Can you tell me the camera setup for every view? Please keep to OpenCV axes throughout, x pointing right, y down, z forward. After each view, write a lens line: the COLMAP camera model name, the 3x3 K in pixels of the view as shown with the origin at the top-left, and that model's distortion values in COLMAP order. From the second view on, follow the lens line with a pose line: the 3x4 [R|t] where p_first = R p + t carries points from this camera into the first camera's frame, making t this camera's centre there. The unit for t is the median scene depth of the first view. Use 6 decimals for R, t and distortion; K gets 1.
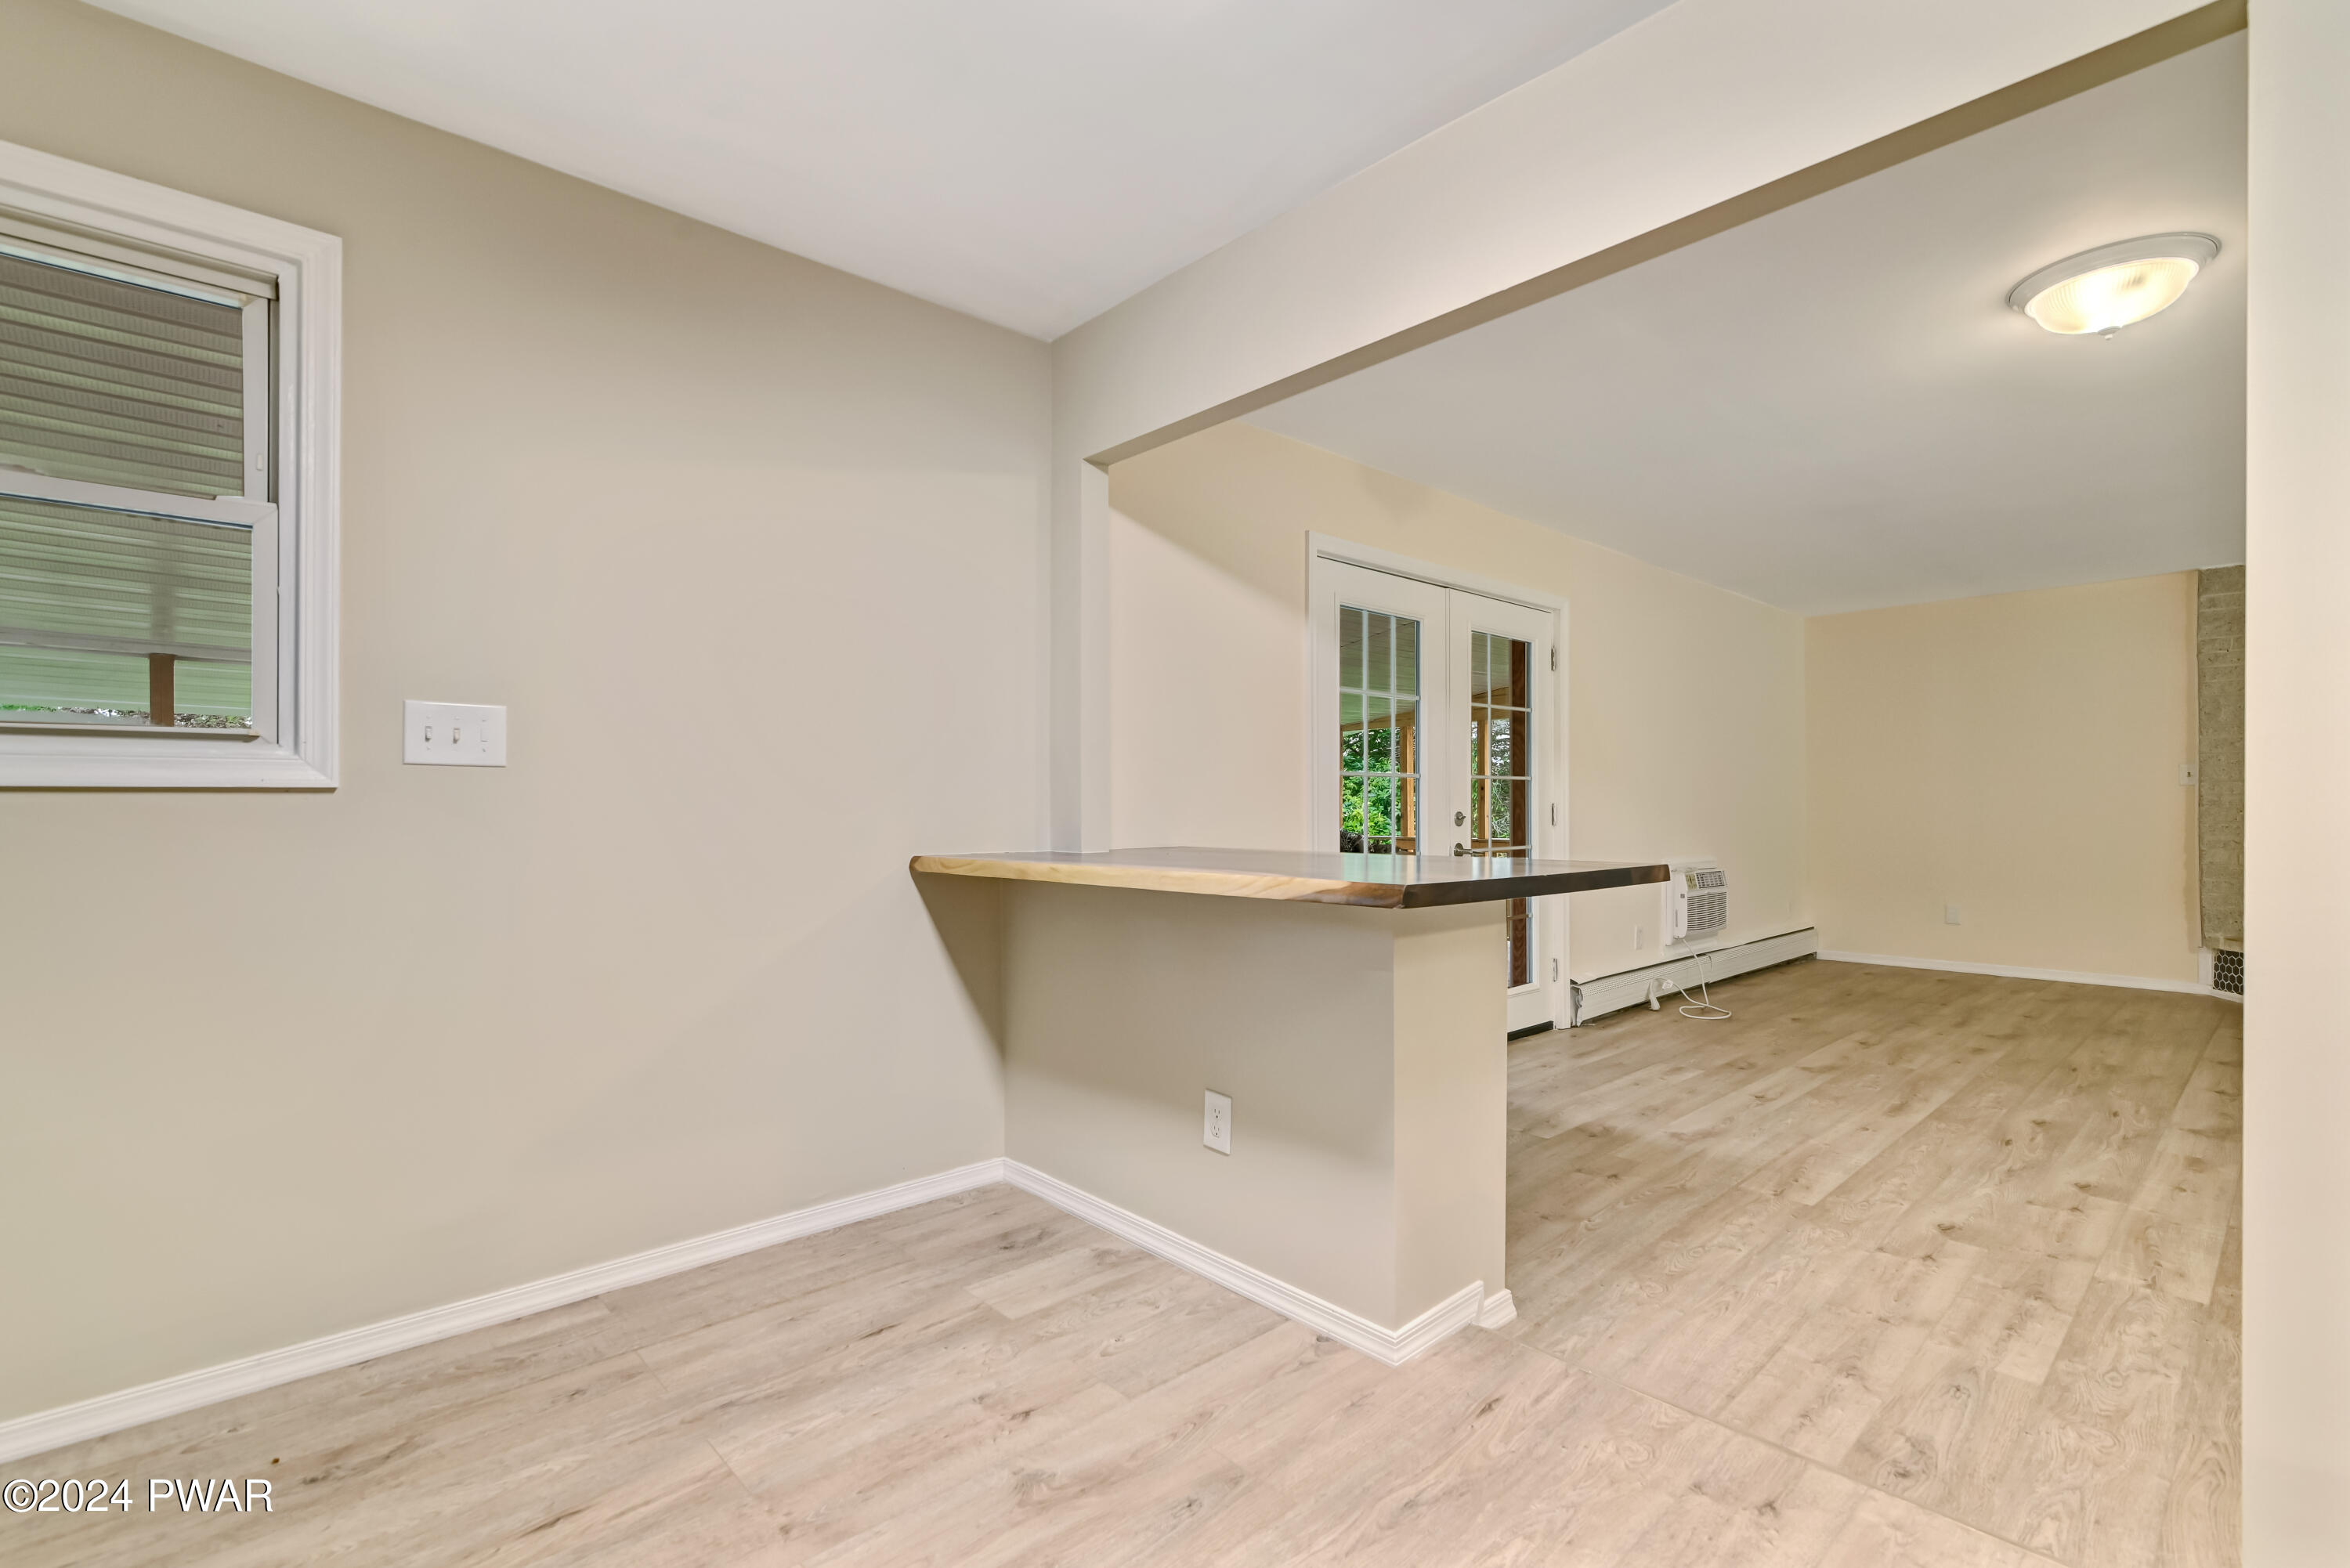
lens RADIAL K [[1087.2, 0, 1175.0], [0, 1087.2, 798.1], [0, 0, 1]] dist [-0.006973, -0.000191]
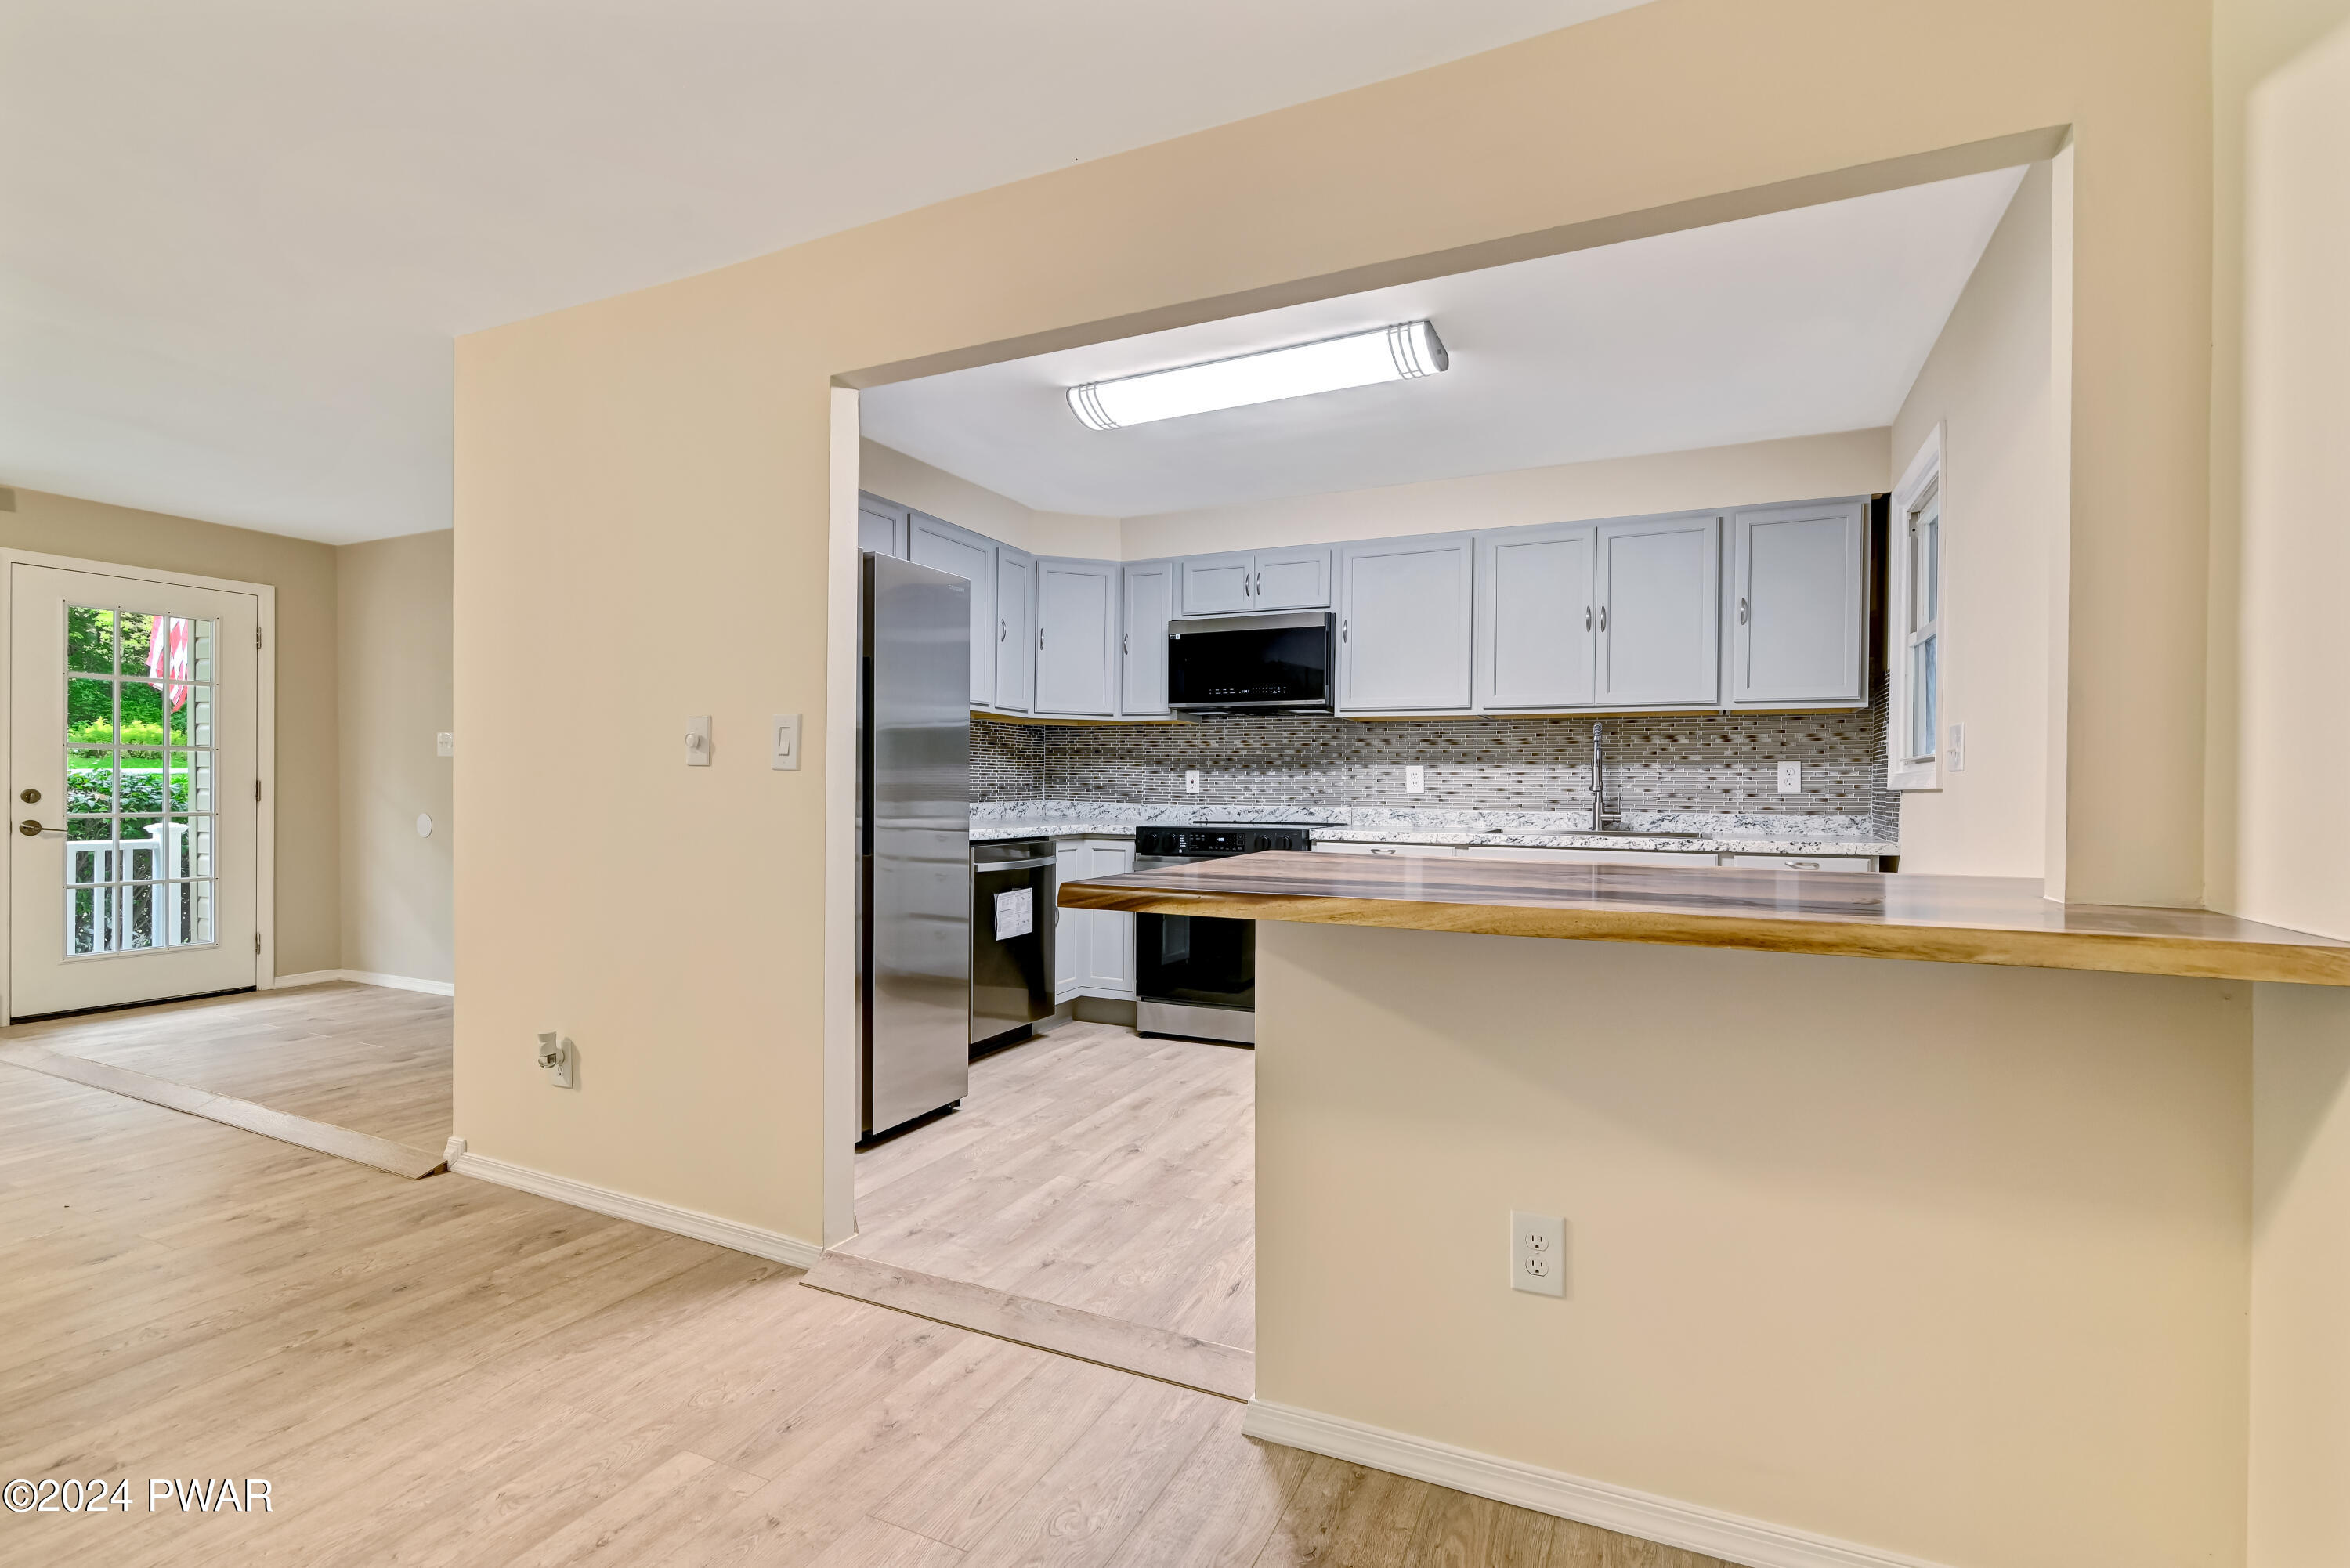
lens RADIAL K [[1087.2, 0, 1174.0], [0, 1087.2, 792.3], [0, 0, 1]] dist [-0.006973, -0.000191]
pose [[-0.929320, -0.004889, -0.369243, 0.736493], [-0.003862, 0.999986, -0.003521, -0.000399], [0.369255, -0.001846, -0.929326, 1.926182]]
